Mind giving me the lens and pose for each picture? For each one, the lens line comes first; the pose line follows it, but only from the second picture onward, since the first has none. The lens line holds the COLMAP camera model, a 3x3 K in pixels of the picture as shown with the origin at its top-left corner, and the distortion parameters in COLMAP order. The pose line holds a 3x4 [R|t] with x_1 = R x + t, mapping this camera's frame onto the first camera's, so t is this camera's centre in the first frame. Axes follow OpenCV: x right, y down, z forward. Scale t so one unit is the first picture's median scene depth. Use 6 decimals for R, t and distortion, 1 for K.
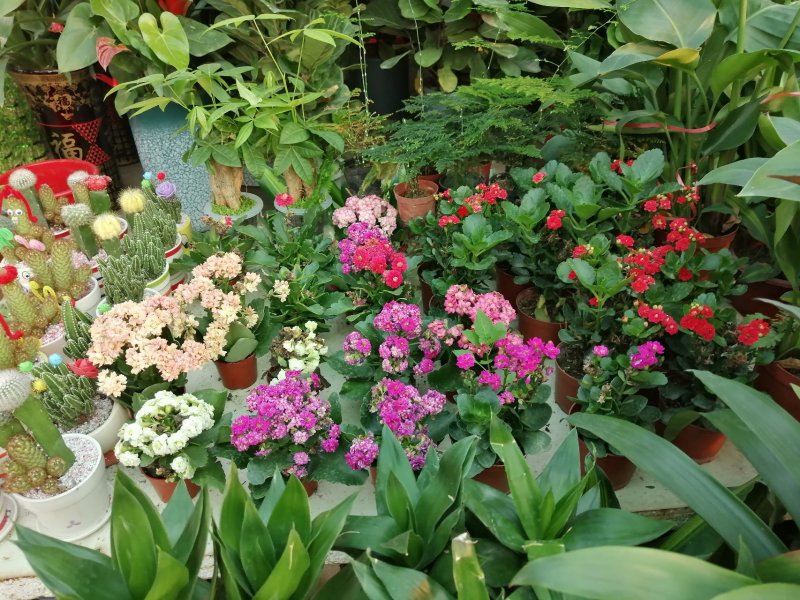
lens RADIAL K [[614.5, 0, 399.6], [0, 614.5, 299.5], [0, 0, 1]] dist [0.000044, 0.002138]
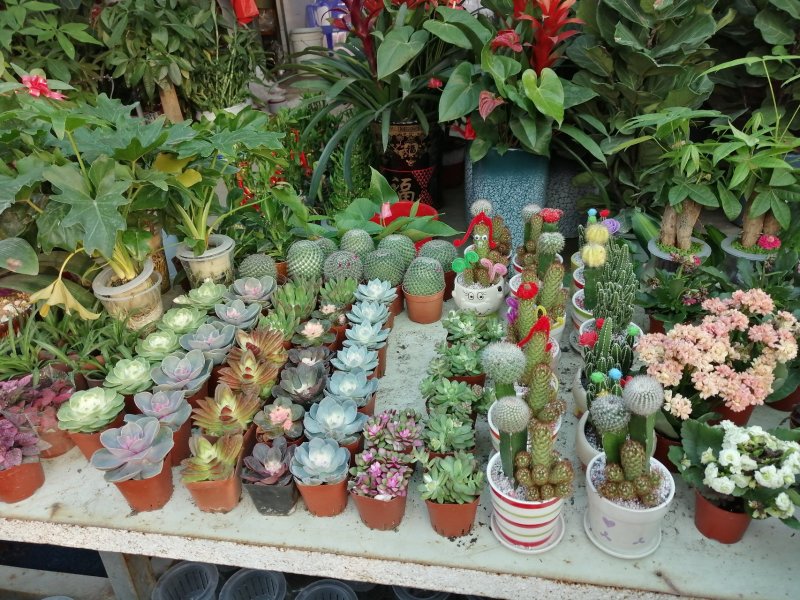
lens RADIAL K [[614.5, 0, 399.6], [0, 614.5, 299.9], [0, 0, 1]] dist [0.000044, 0.002138]
pose [[0.949512, 0.099845, -0.297420, -0.260696], [-0.128524, 0.988600, -0.078436, 0.044121], [0.286198, 0.112701, 0.951519, -0.038139]]
